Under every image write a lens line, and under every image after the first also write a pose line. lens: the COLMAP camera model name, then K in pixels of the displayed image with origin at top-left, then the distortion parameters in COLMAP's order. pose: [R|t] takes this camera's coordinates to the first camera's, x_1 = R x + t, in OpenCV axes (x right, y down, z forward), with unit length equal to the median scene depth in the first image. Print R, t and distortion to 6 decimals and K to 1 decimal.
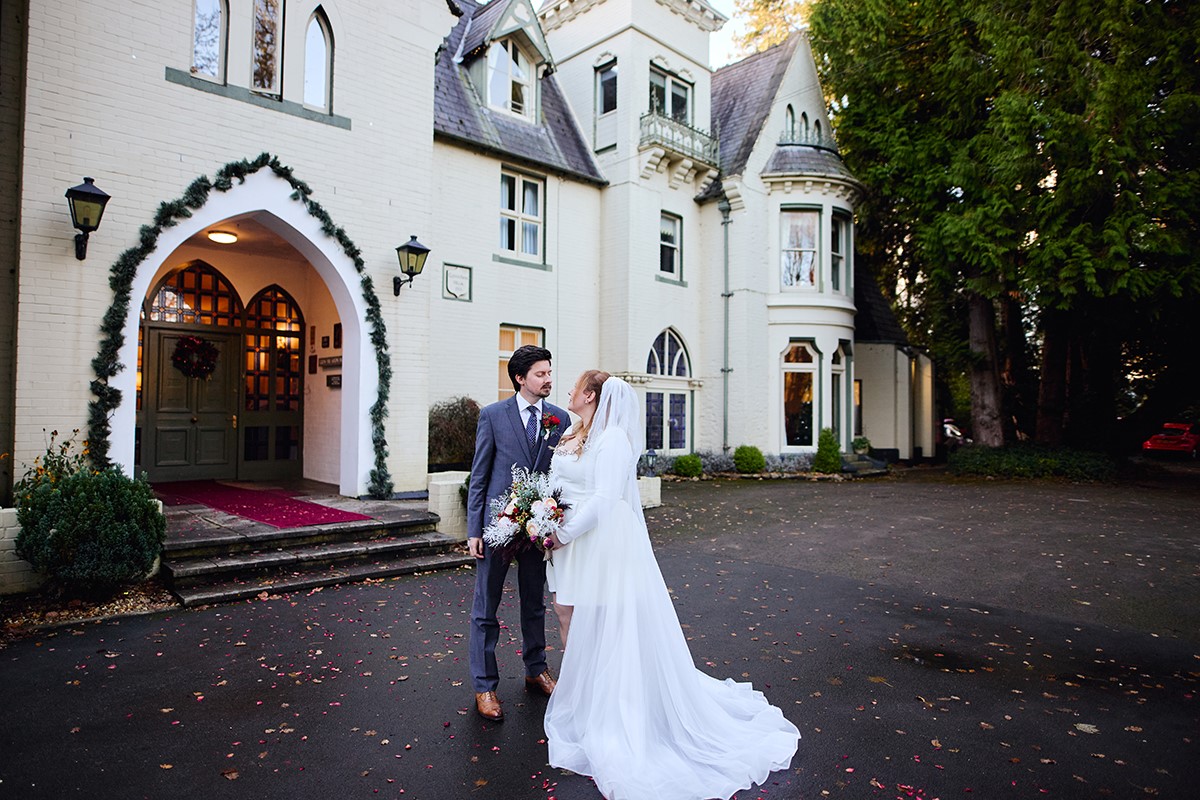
lens RADIAL K [[724.2, 0, 589.8], [0, 724.2, 390.2], [0, 0, 1]] dist [-0.017467, 0.000653]
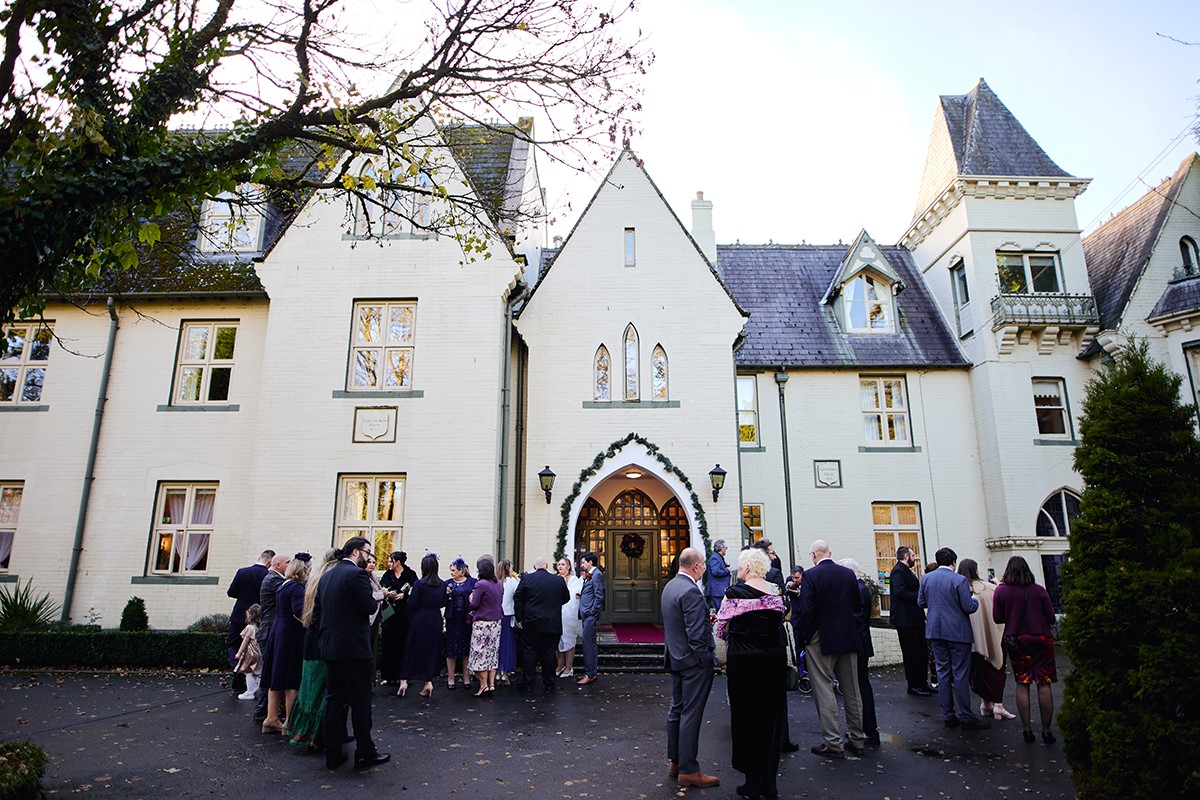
lens RADIAL K [[711.0, 0, 600.0], [0, 711.0, 400.0], [0, 0, 1]] dist [-0.021516, 0.000662]
pose [[0.723935, -0.176276, -0.666966, 0.344787], [0.027118, 0.973327, -0.227812, -0.000462], [0.689335, 0.146835, 0.709406, -0.169213]]
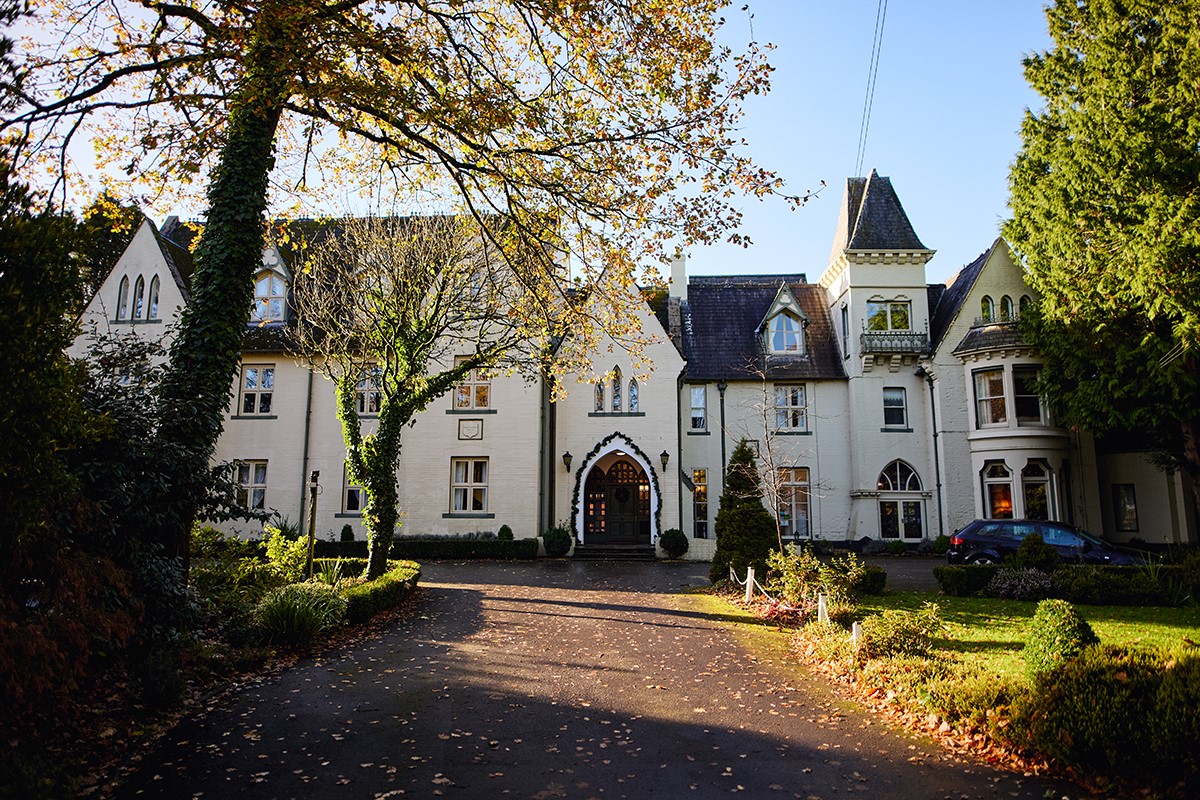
lens RADIAL K [[732.8, 0, 611.0], [0, 732.8, 397.8], [0, 0, 1]] dist [-0.015247, 0.000327]
pose [[0.700904, -0.125194, -0.702182, 0.874397], [0.025705, 0.988269, -0.150544, 0.003727], [0.712792, 0.087467, 0.695900, -0.611621]]
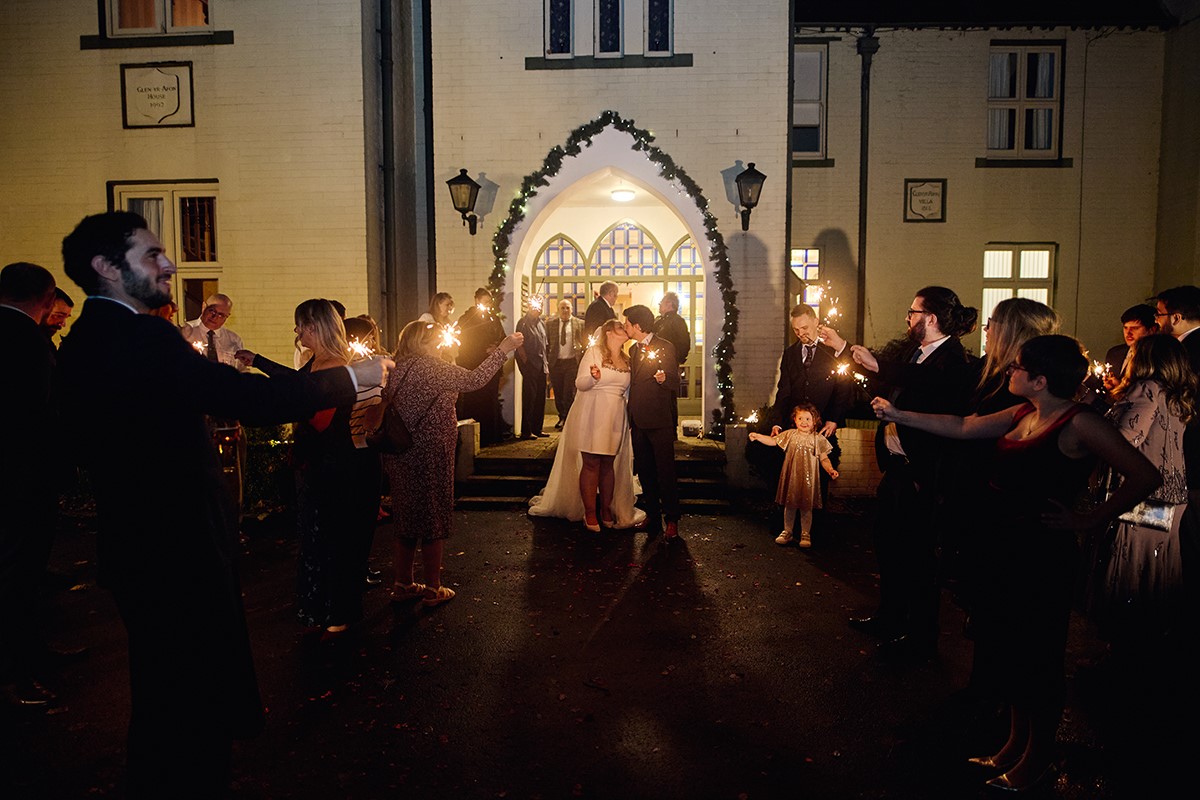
lens RADIAL K [[732.8, 0, 611.0], [0, 732.8, 397.8], [0, 0, 1]] dist [-0.015247, 0.000327]
pose [[0.689312, 0.036691, -0.723535, 0.173576], [0.028225, 0.996598, 0.077429, 0.006161], [0.723914, -0.073795, 0.685932, 0.108479]]
